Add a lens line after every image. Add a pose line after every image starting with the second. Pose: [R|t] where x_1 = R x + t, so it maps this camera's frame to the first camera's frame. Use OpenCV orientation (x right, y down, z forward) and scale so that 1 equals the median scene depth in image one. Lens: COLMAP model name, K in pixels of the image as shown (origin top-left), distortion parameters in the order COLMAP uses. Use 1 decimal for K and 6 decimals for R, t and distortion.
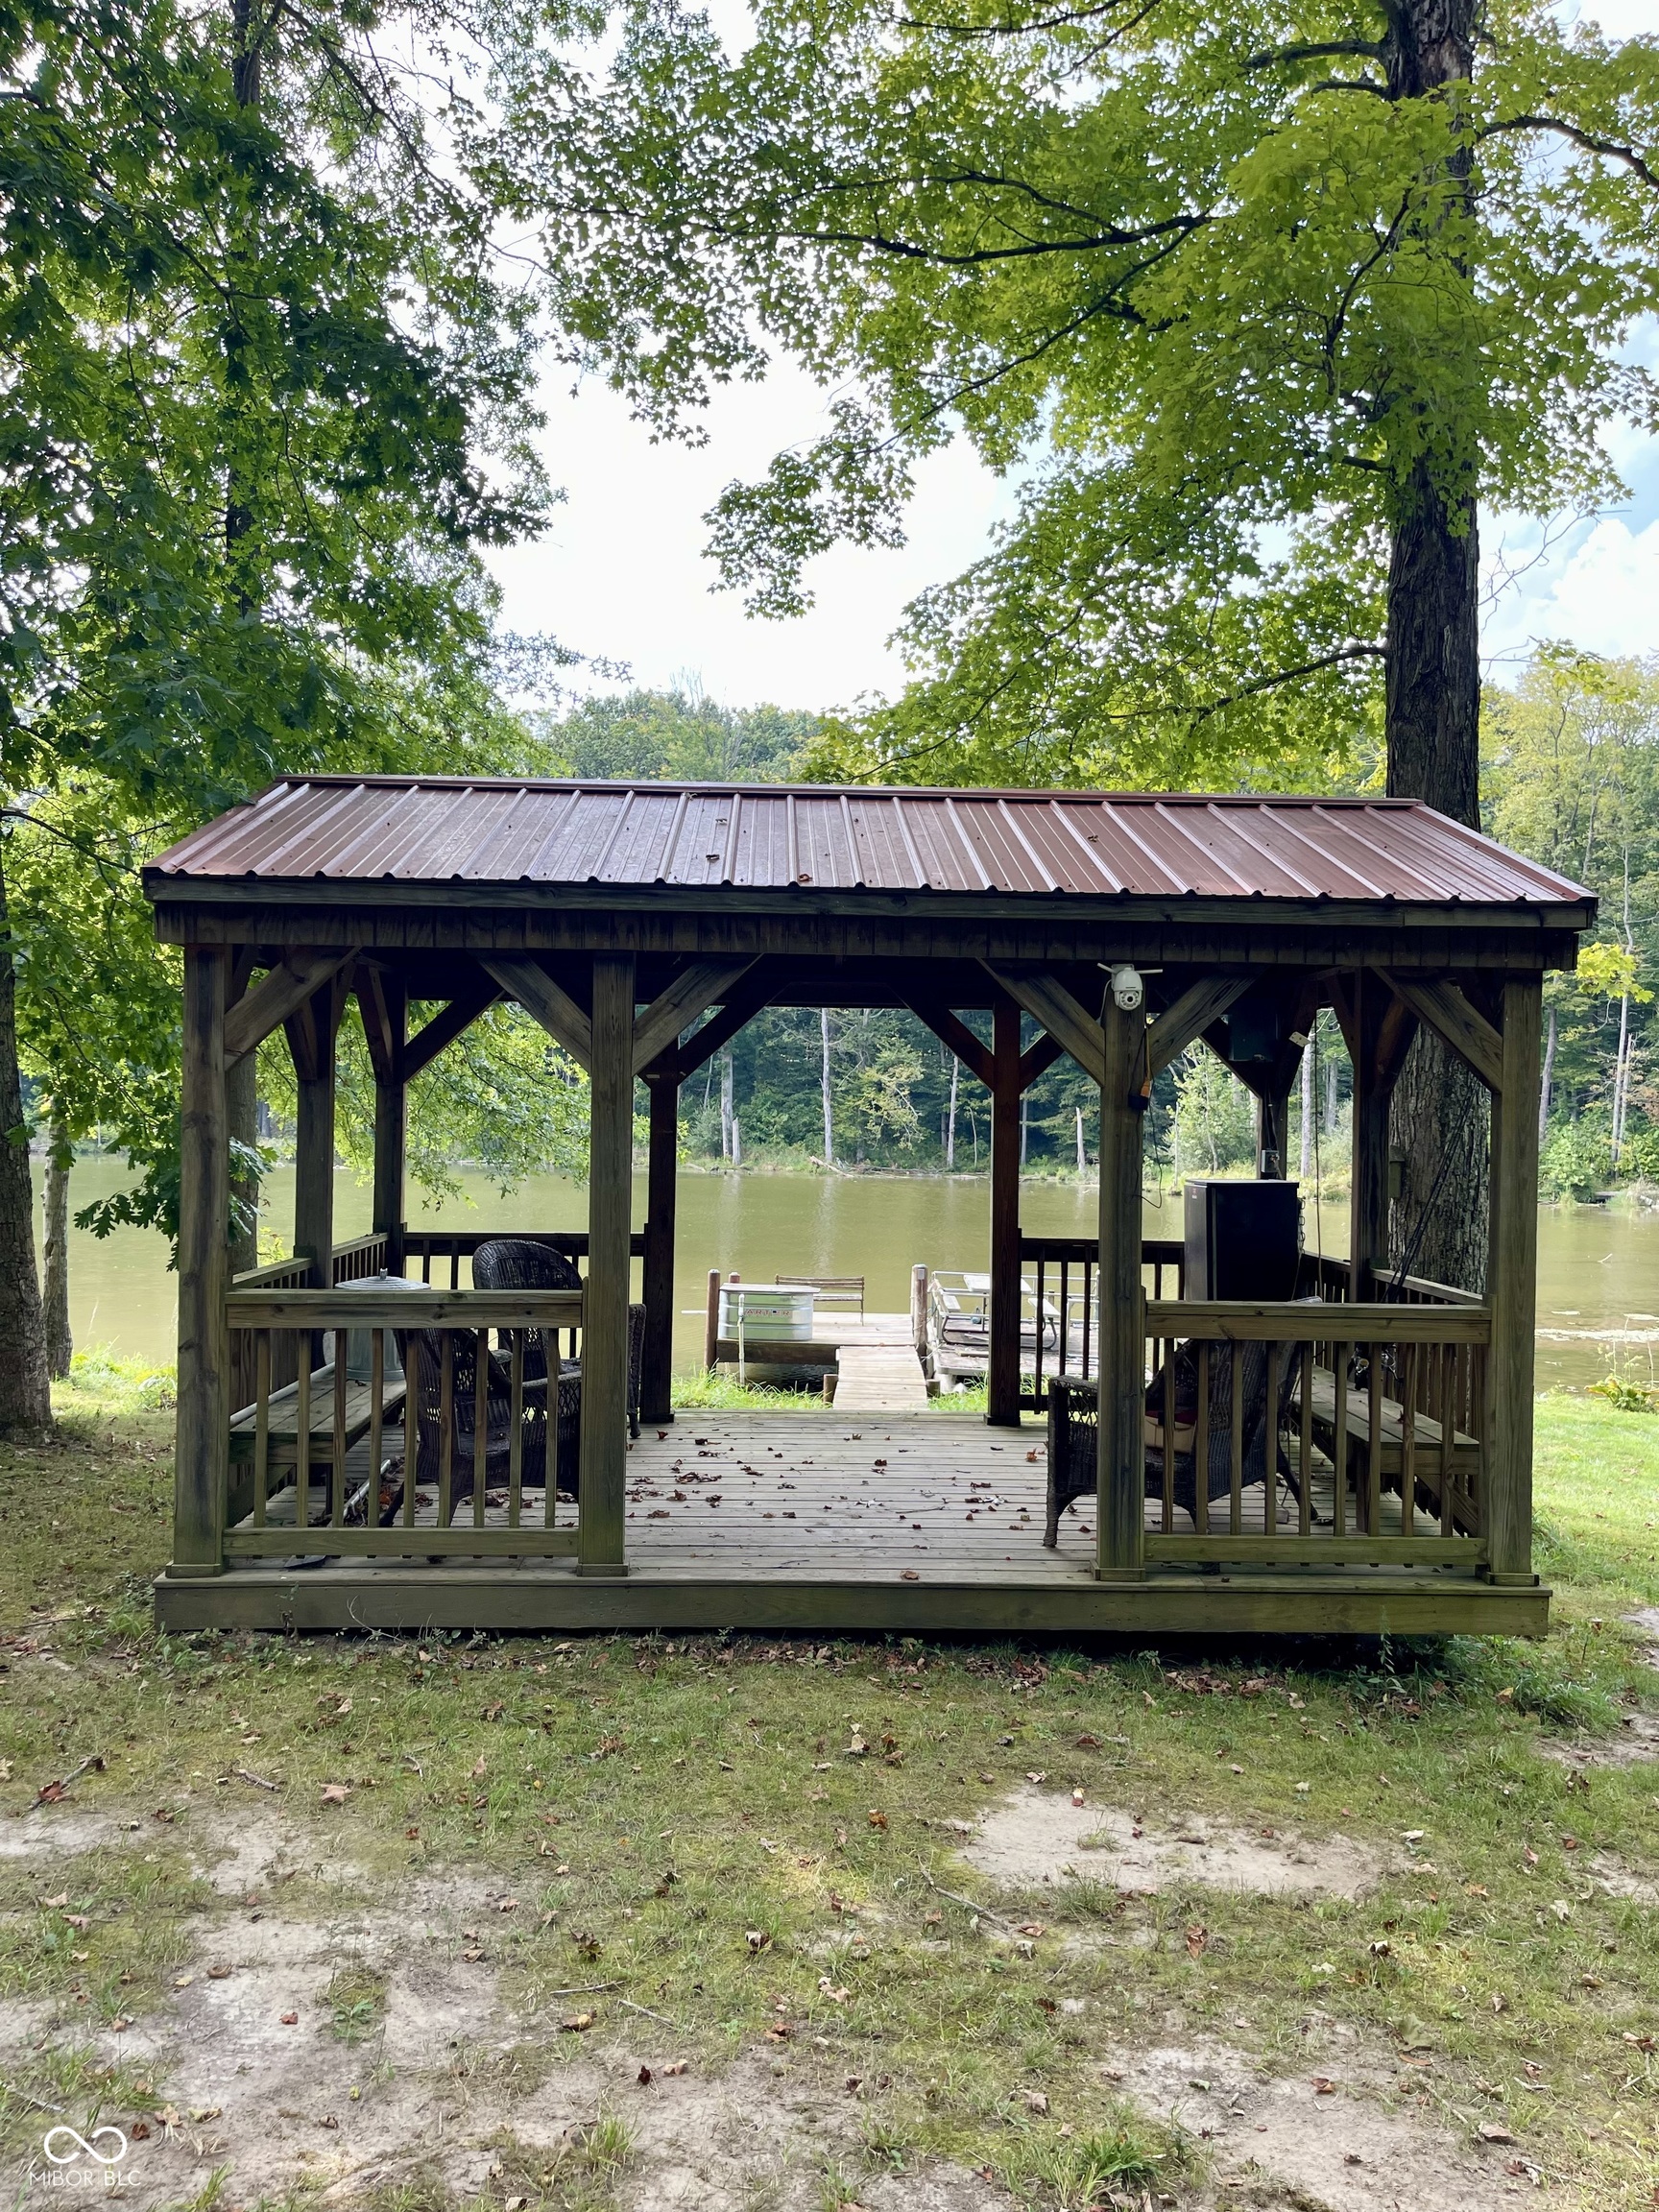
lens RADIAL K [[1655.4, 0, 831.2], [0, 1655.4, 1129.1], [0, 0, 1]] dist [0.084547, -0.116329]
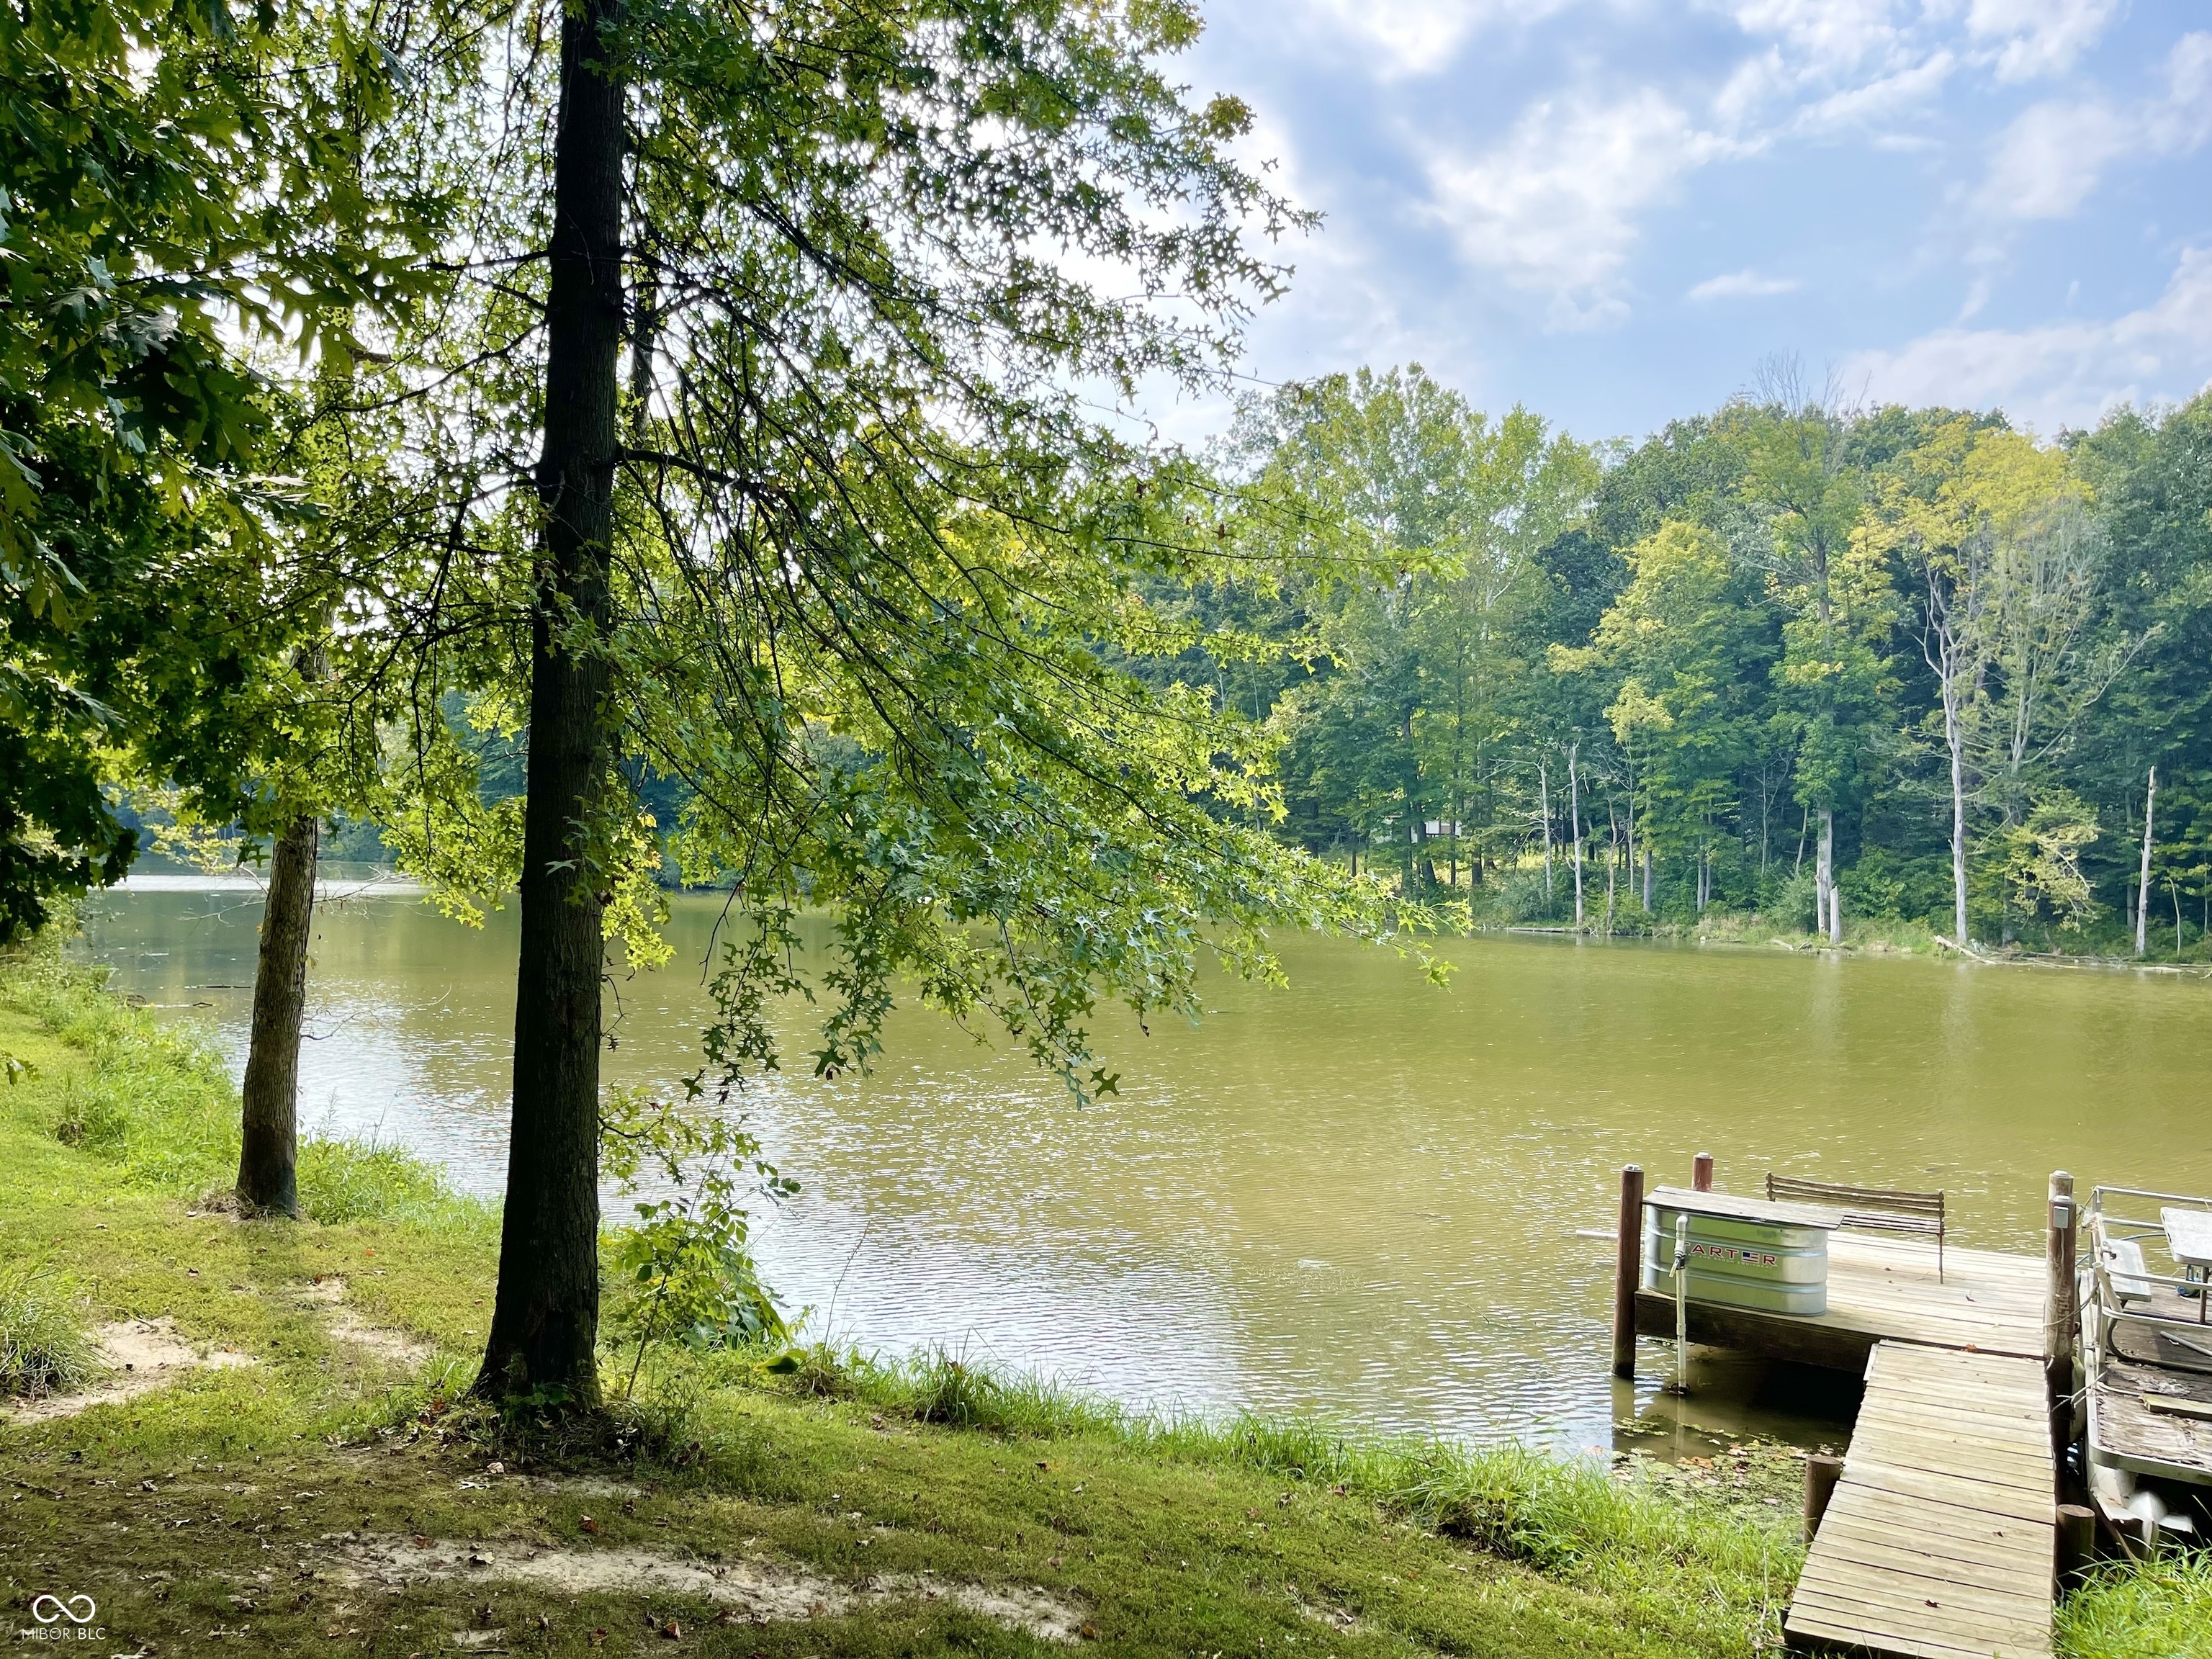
lens RADIAL K [[1655.4, 0, 1116.3], [0, 1655.4, 837.4], [0, 0, 1]] dist [0.084547, -0.116329]
pose [[0.888813, 0.002476, -0.458264, 0.007105], [-0.017374, 0.999449, -0.028297, -0.001438], [0.457942, 0.033113, 0.888365, 0.089375]]
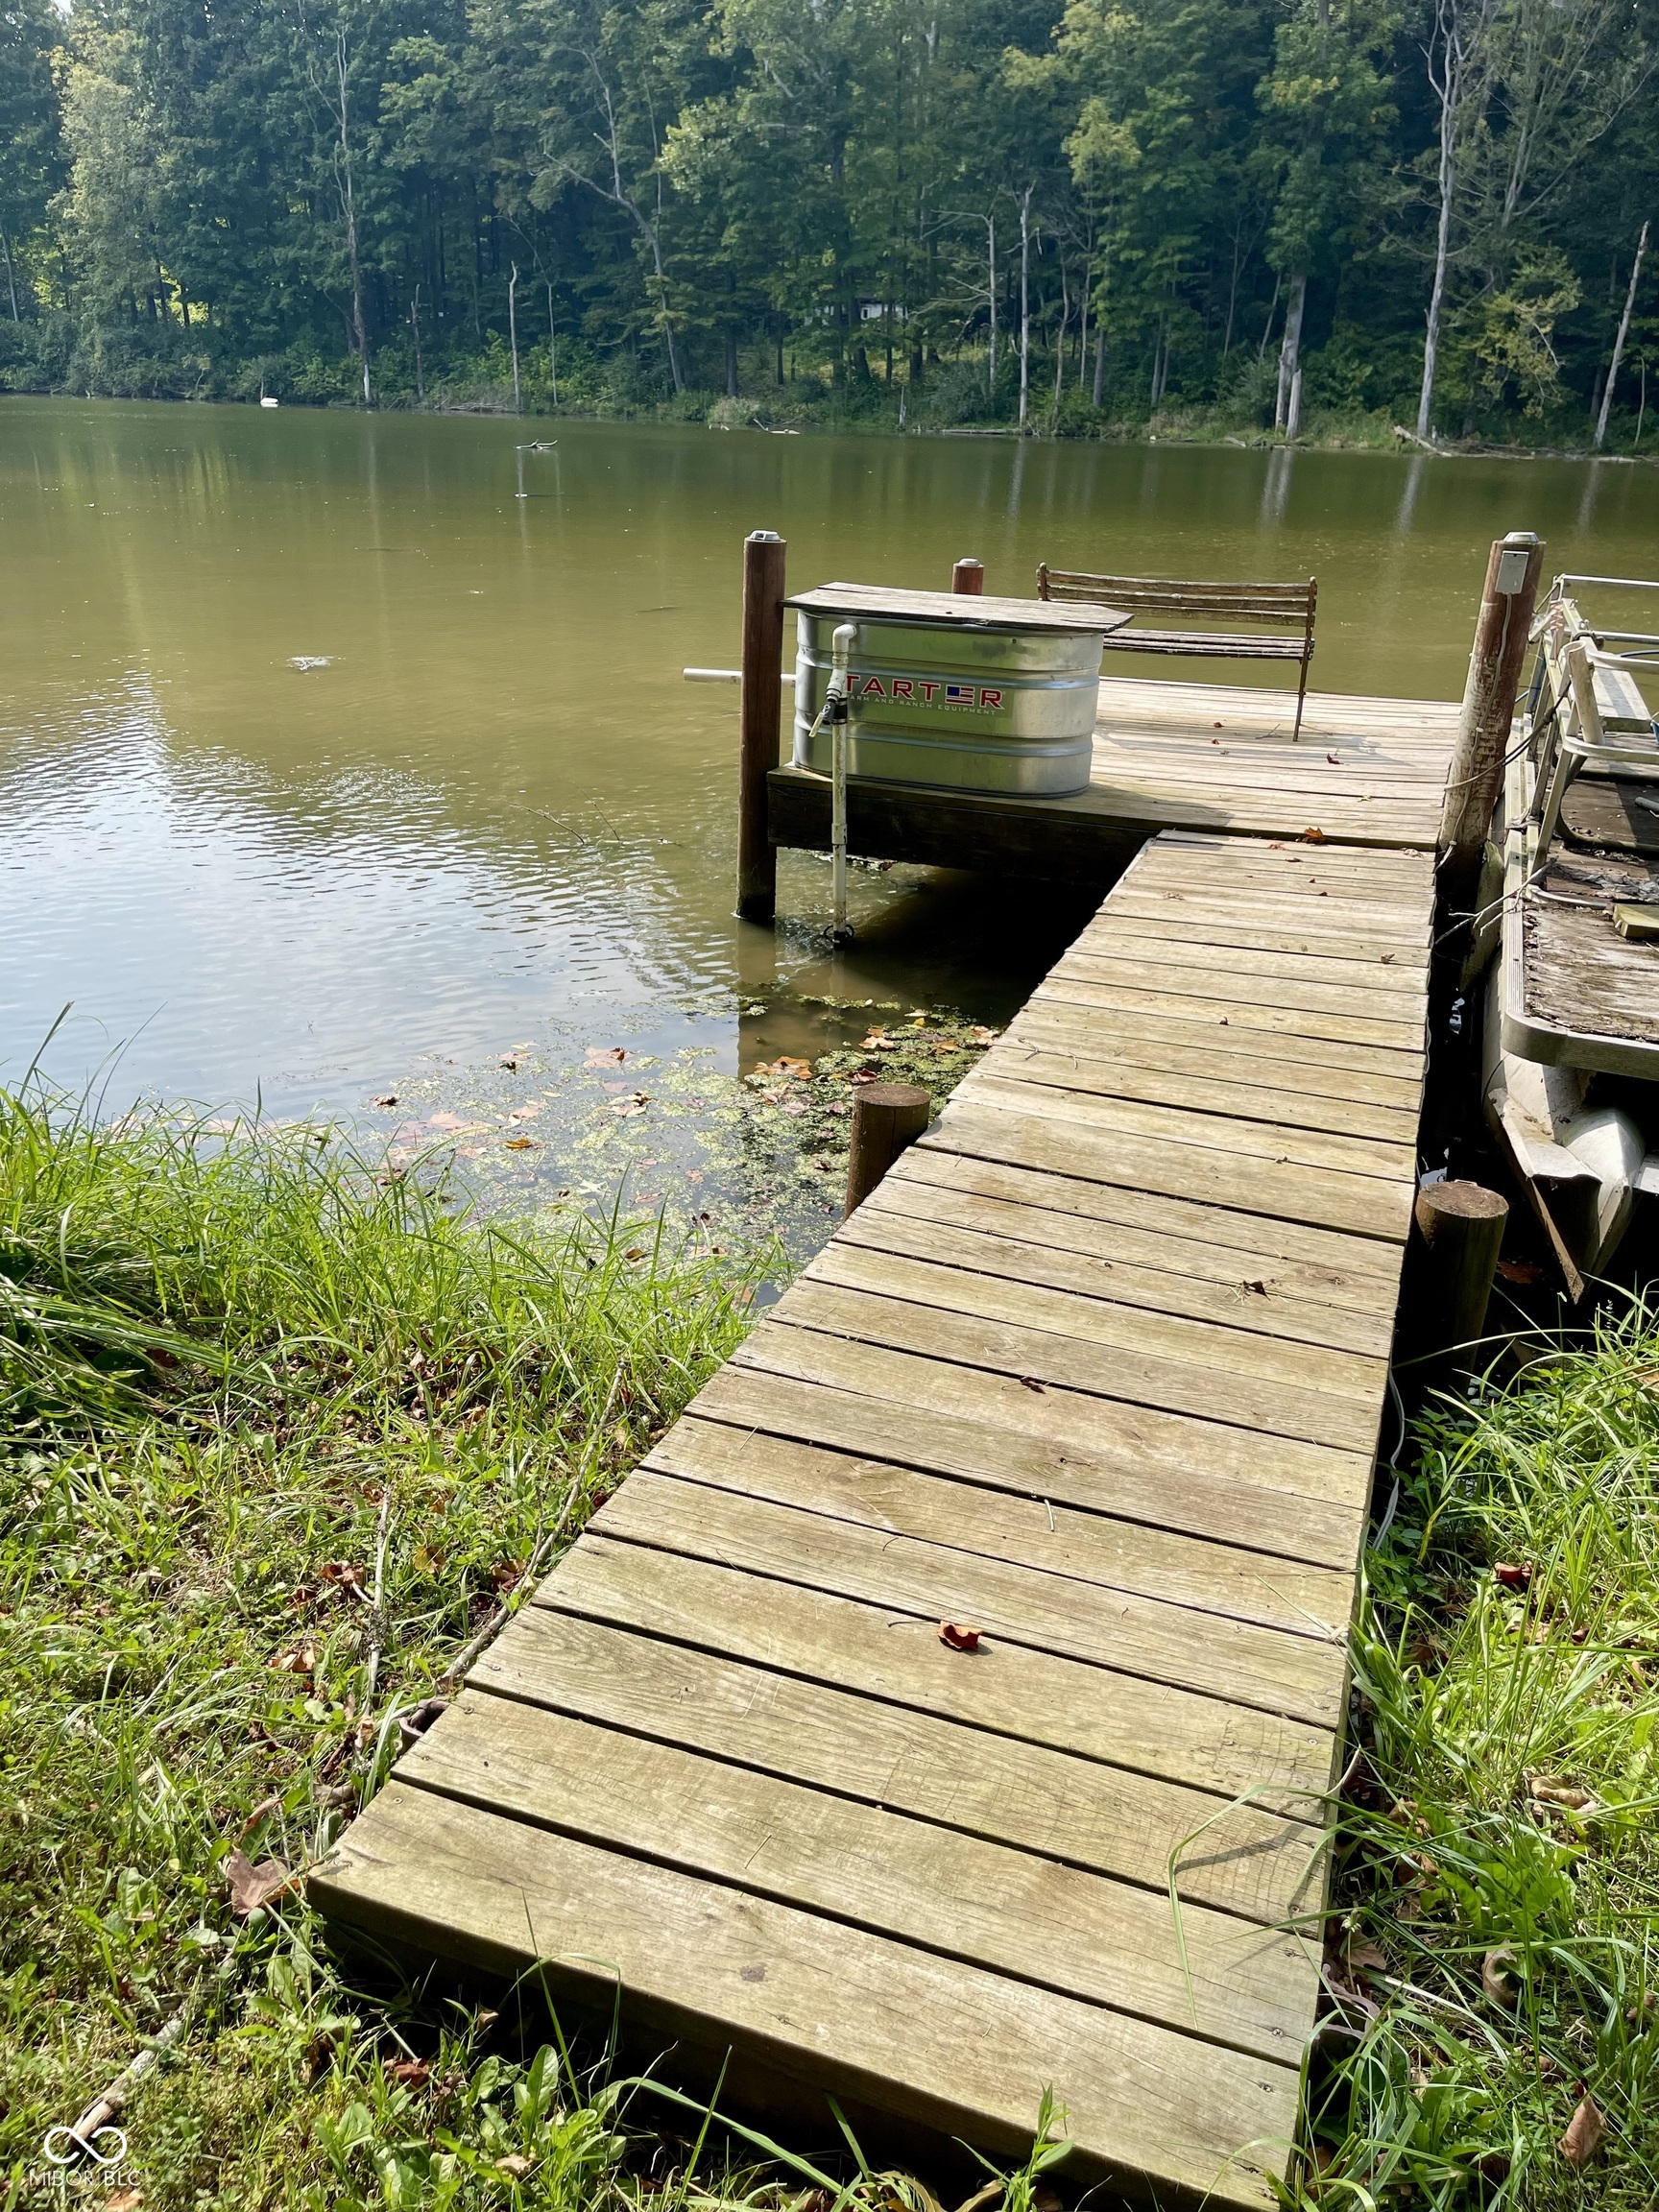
lens RADIAL K [[1655.4, 0, 831.2], [0, 1655.4, 1129.1], [0, 0, 1]] dist [0.084547, -0.116329]
pose [[0.947353, 0.135375, -0.290167, 0.008909], [-0.011522, 0.920052, 0.391627, 0.014215], [0.319985, -0.367666, 0.873173, 0.151805]]
